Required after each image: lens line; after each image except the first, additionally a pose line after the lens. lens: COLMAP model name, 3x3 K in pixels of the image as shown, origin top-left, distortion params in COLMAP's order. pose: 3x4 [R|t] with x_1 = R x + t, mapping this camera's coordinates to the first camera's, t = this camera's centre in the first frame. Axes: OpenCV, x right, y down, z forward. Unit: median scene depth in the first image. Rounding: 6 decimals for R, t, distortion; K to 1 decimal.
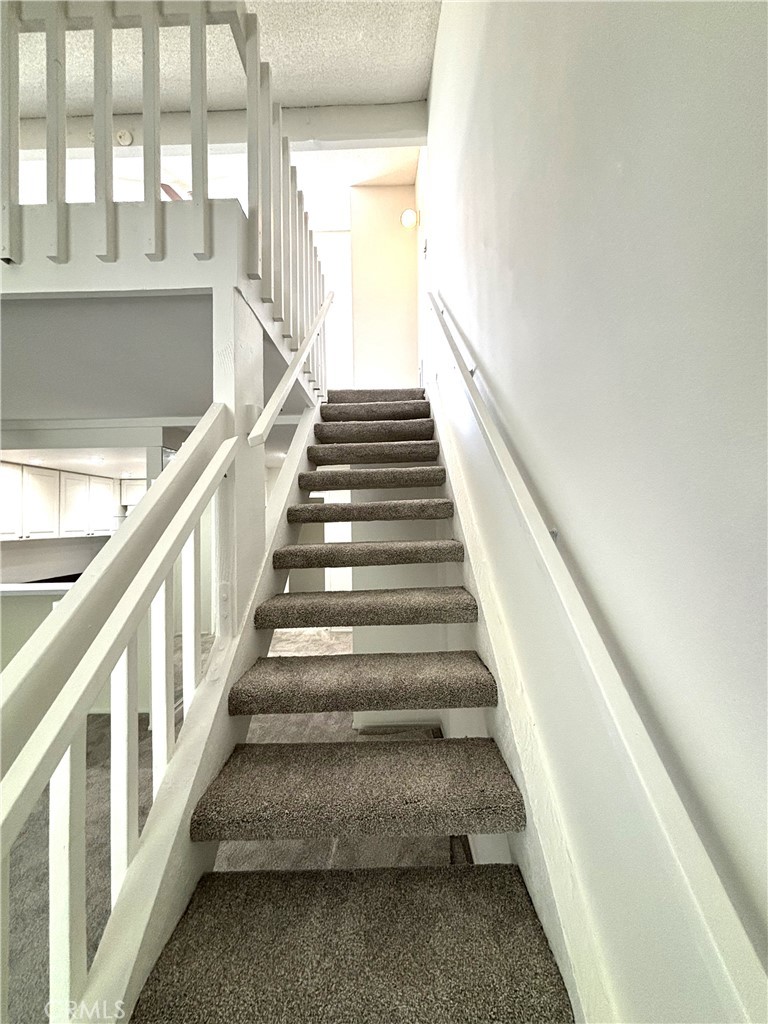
lens RADIAL K [[414.2, 0, 384.0], [0, 414.2, 512.0], [0, 0, 1]] dist [0.001372, -0.000148]
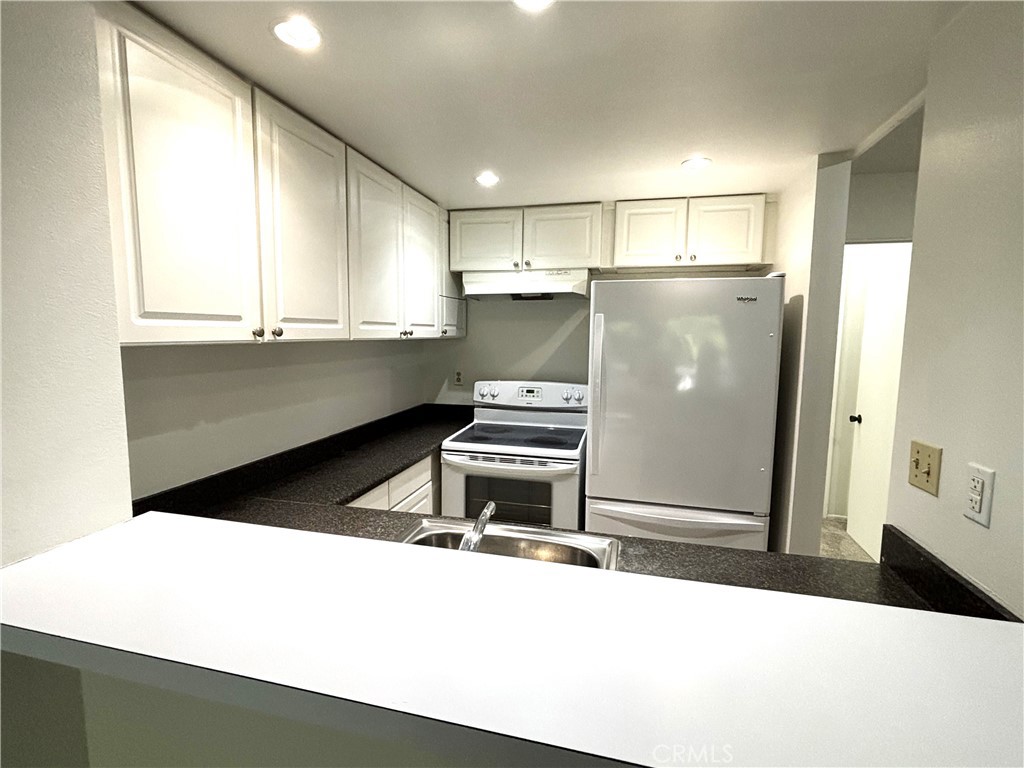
lens RADIAL K [[471.0, 0, 510.6], [0, 471.0, 383.7], [0, 0, 1]] dist [0.001049, 0.000688]
pose [[0.970946, 0.051913, -0.233600, -0.549957], [-0.021083, 0.990947, 0.132588, 0.043260], [0.238368, -0.123811, 0.963250, 0.632671]]
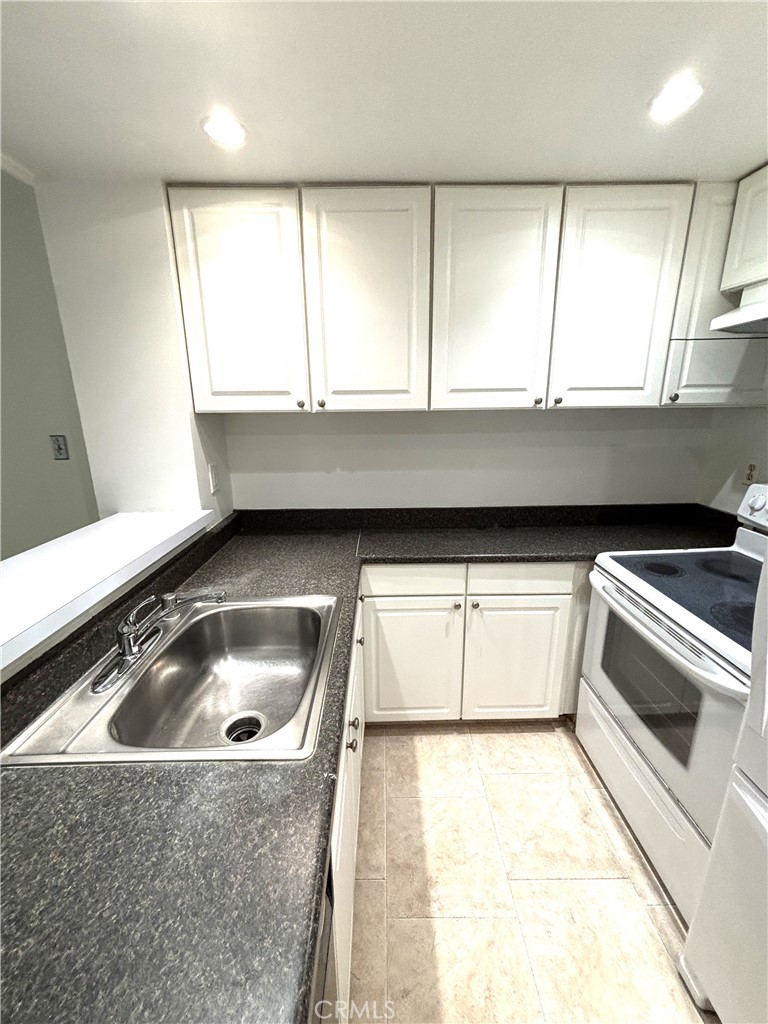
lens RADIAL K [[414.2, 0, 384.0], [0, 414.2, 512.0], [0, 0, 1]] dist [0.001372, -0.000148]
pose [[0.022033, 0.274545, -0.961322, -0.422726], [0.031814, 0.960876, 0.275147, 0.048169], [0.999251, -0.036646, 0.012436, 0.954903]]
